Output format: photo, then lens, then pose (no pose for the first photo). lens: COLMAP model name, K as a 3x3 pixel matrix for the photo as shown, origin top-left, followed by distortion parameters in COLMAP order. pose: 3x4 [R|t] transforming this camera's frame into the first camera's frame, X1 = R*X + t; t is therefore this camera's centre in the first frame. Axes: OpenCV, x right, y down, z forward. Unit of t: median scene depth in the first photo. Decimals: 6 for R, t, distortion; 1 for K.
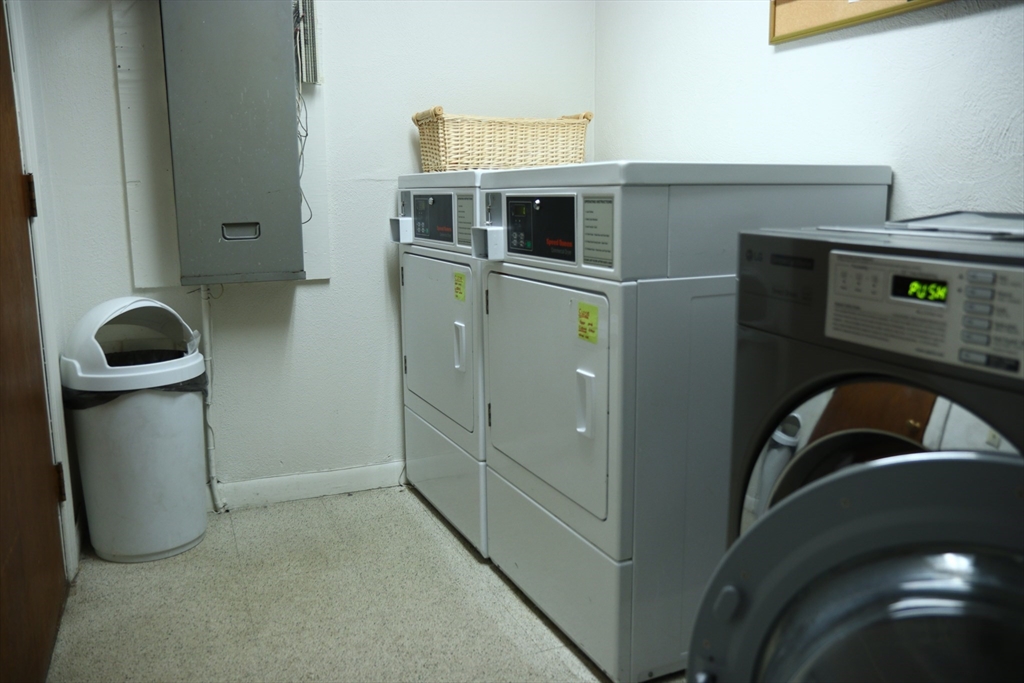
lens RADIAL K [[810.6, 0, 510.3], [0, 810.6, 337.8], [0, 0, 1]] dist [-0.004845, 0.005309]
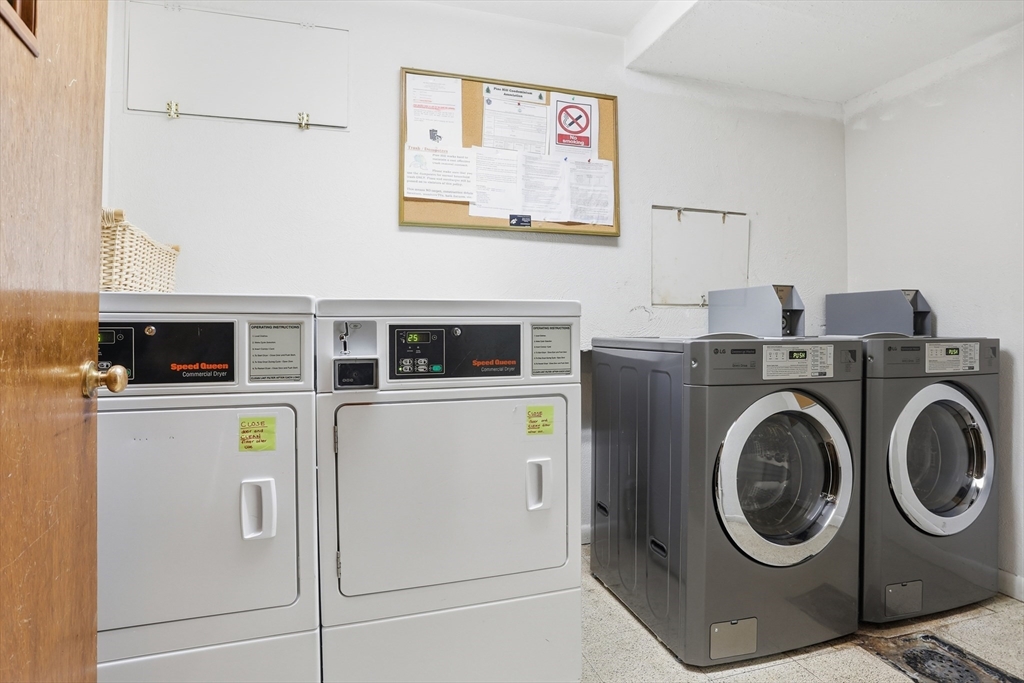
lens RADIAL K [[526.6, 0, 514.7], [0, 526.6, 334.9], [0, 0, 1]] dist [-0.028587, 0.002681]
pose [[0.089121, -0.000113, 0.996021, -0.758155], [0.179452, 0.983637, -0.015945, -0.148642], [-0.979722, 0.180159, 0.087683, 0.952226]]
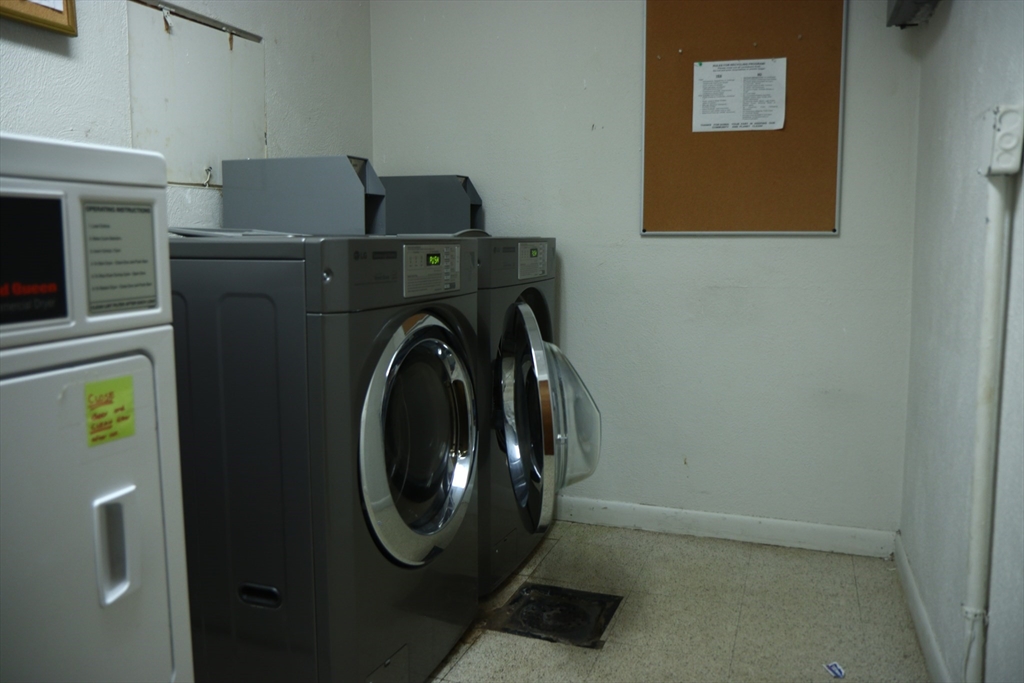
lens RADIAL K [[810.6, 0, 513.5], [0, 810.6, 332.9], [0, 0, 1]] dist [-0.004845, 0.005309]
pose [[-0.737146, -0.067040, 0.672400, -0.530555], [0.132795, 0.961291, 0.241425, -0.181074], [-0.662557, 0.267256, -0.699708, 1.221441]]
